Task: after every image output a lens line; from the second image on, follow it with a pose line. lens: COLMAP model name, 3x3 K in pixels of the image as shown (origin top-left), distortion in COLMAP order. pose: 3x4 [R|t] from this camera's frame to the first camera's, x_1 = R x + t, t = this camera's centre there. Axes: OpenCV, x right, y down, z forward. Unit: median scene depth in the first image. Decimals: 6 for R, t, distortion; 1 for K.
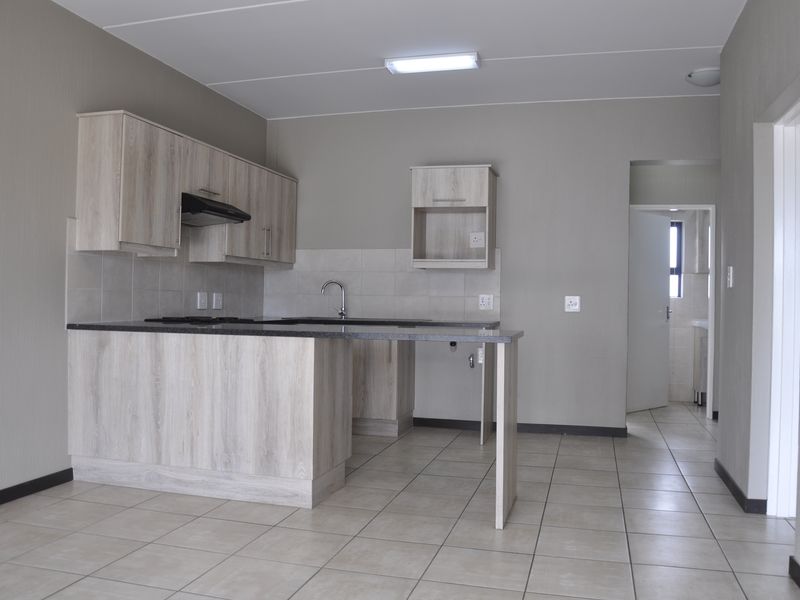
lens RADIAL K [[701.5, 0, 400.0], [0, 701.5, 300.0], [0, 0, 1]] dist [-0.170027, 0.130949]
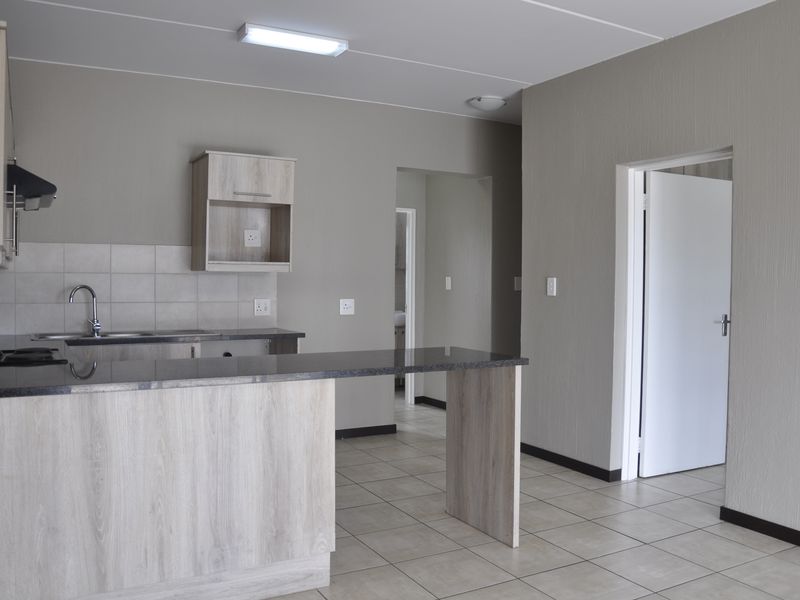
lens RADIAL K [[701.5, 0, 400.0], [0, 701.5, 300.0], [0, 0, 1]] dist [-0.170027, 0.130949]
pose [[0.714446, -0.026850, 0.699175, -0.496152], [0.001688, 0.999327, 0.036652, -0.050929], [-0.699688, -0.025006, 0.714010, 0.298227]]
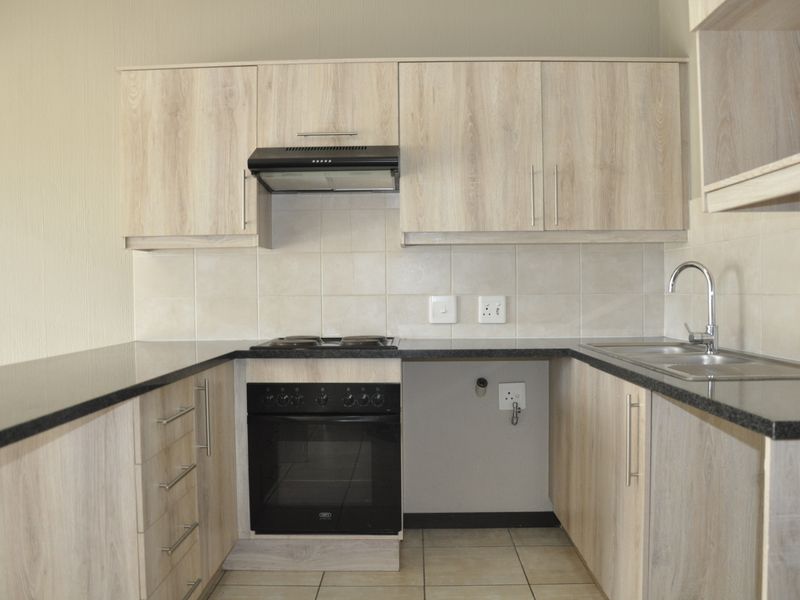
lens RADIAL K [[701.5, 0, 400.0], [0, 701.5, 300.0], [0, 0, 1]] dist [-0.170027, 0.130949]
pose [[0.252694, -0.004699, -0.967535, 0.358924], [0.014262, 0.999898, -0.001131, -0.008413], [0.967441, -0.013514, 0.252735, 0.965059]]
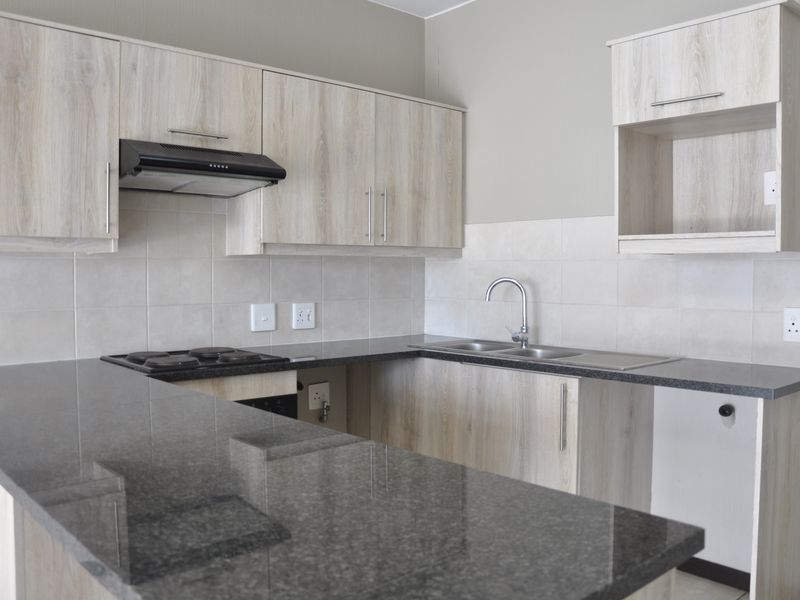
lens RADIAL K [[701.5, 0, 400.0], [0, 701.5, 300.0], [0, 0, 1]] dist [-0.170027, 0.130949]
pose [[0.839843, 0.007799, -0.542774, 0.182630], [0.011587, 0.999411, 0.032290, -0.039089], [0.542706, -0.033408, 0.839258, 0.652654]]
